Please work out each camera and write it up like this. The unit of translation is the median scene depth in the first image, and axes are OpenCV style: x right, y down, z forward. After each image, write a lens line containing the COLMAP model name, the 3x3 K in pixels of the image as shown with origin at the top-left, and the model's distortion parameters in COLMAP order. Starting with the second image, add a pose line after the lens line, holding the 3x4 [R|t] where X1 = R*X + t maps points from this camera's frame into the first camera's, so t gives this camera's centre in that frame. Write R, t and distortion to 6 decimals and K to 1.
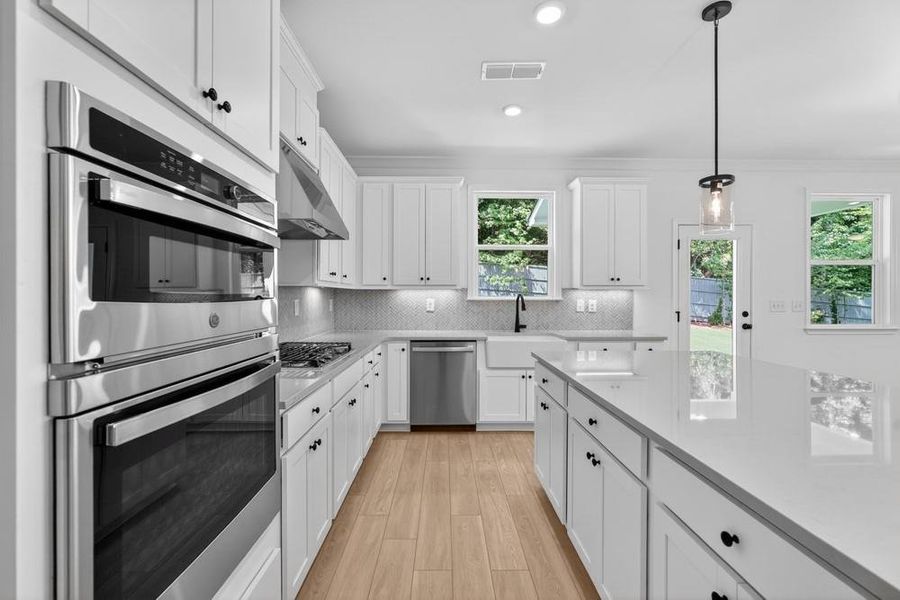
lens RADIAL K [[395.3, 0, 448.1], [0, 395.3, 297.4], [0, 0, 1]] dist [-0.003624, -0.000063]
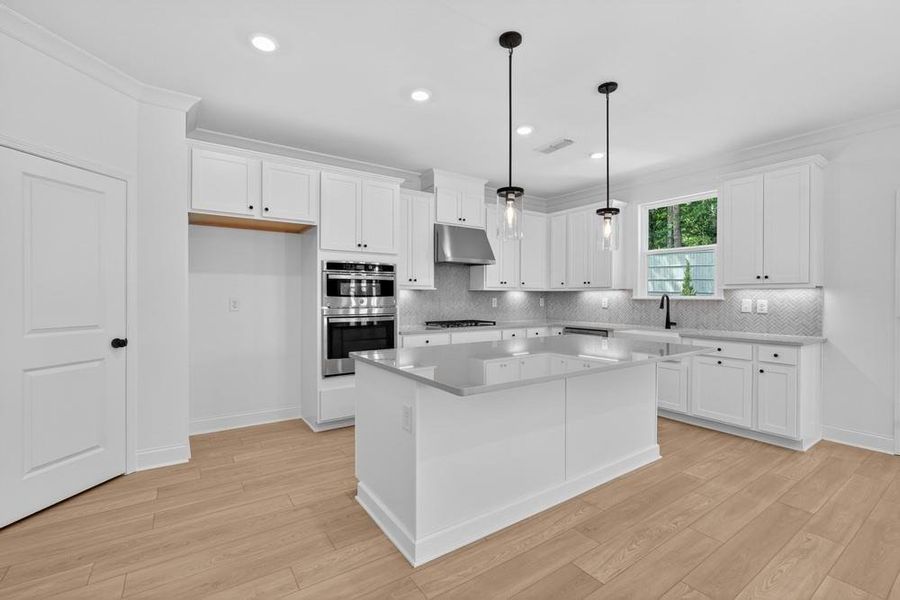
lens RADIAL K [[394.4, 0, 451.3], [0, 394.4, 297.8], [0, 0, 1]] dist [-0.000761, 0.000879]
pose [[0.553046, 0.003699, -0.833143, 0.742924], [-0.003168, 0.999992, 0.002337, 0.002054], [0.833145, 0.001346, 0.553053, -0.100967]]
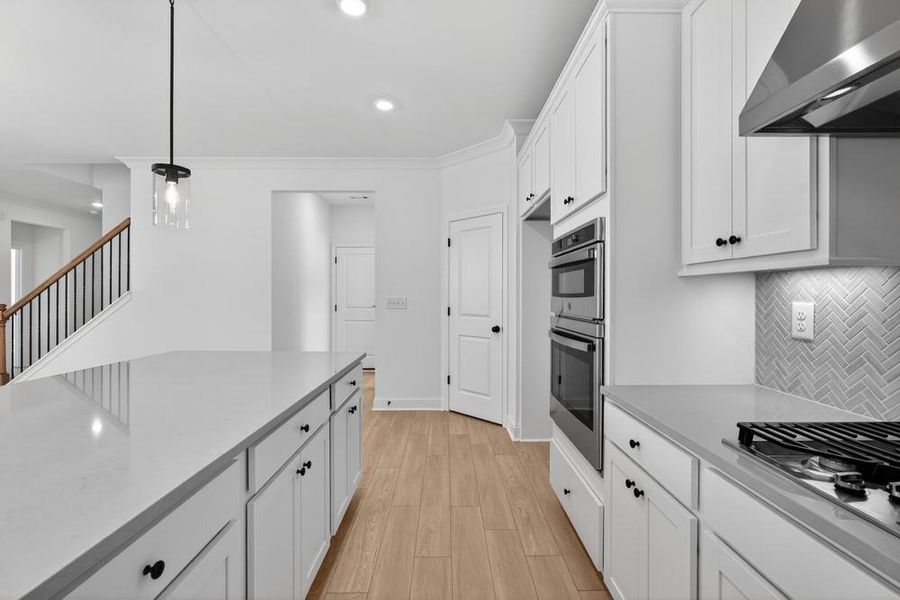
lens RADIAL K [[403.9, 0, 445.6], [0, 403.9, 296.5], [0, 0, 1]] dist [0.000338, 0.000218]
pose [[-0.999837, -0.000322, 0.018038, 0.012094], [-0.000230, 0.999987, 0.005106, -0.001063], [-0.018040, 0.005101, -0.999824, 0.731803]]
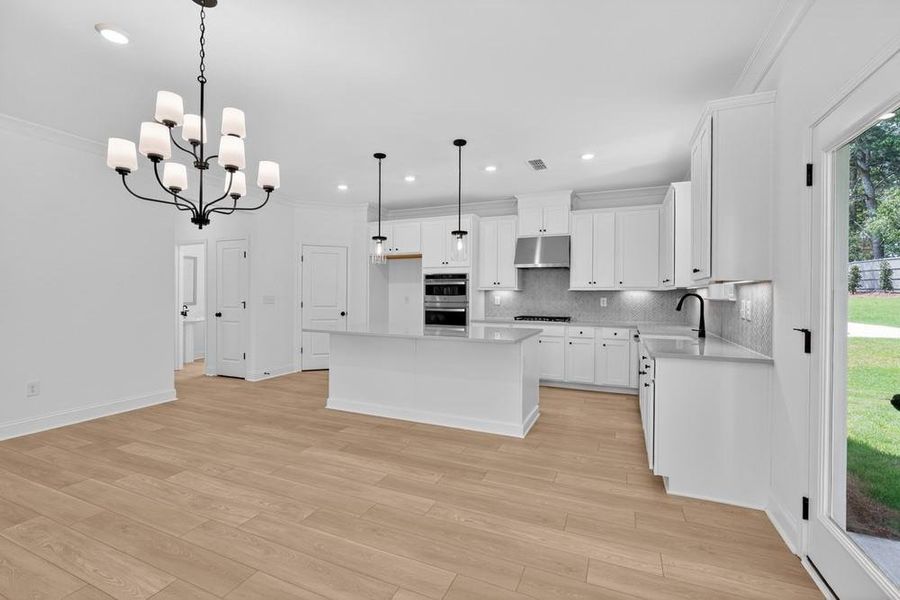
lens RADIAL K [[394.4, 0, 451.3], [0, 394.4, 297.8], [0, 0, 1]] dist [-0.000761, 0.000879]
pose [[-0.414005, 0.001395, -0.910273, 1.171936], [-0.008469, 0.999950, 0.005385, 0.002891], [0.910235, 0.009938, -0.413973, 0.850216]]
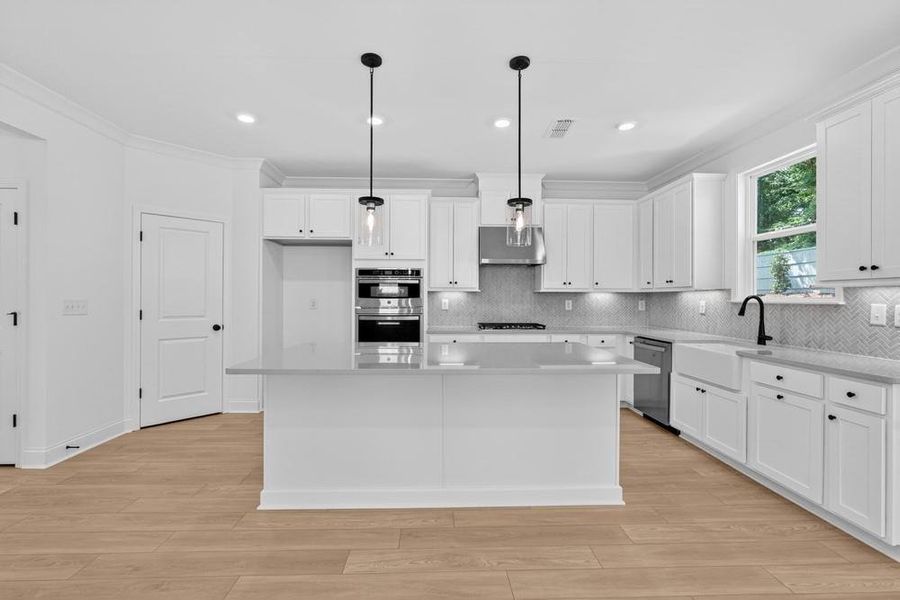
lens RADIAL K [[395.3, 0, 448.1], [0, 395.3, 297.4], [0, 0, 1]] dist [-0.003624, -0.000063]
pose [[0.015796, -0.001613, -0.999874, 0.922328], [-0.005476, 0.999984, -0.001700, 0.000840], [0.999860, 0.005502, 0.015787, 0.372157]]
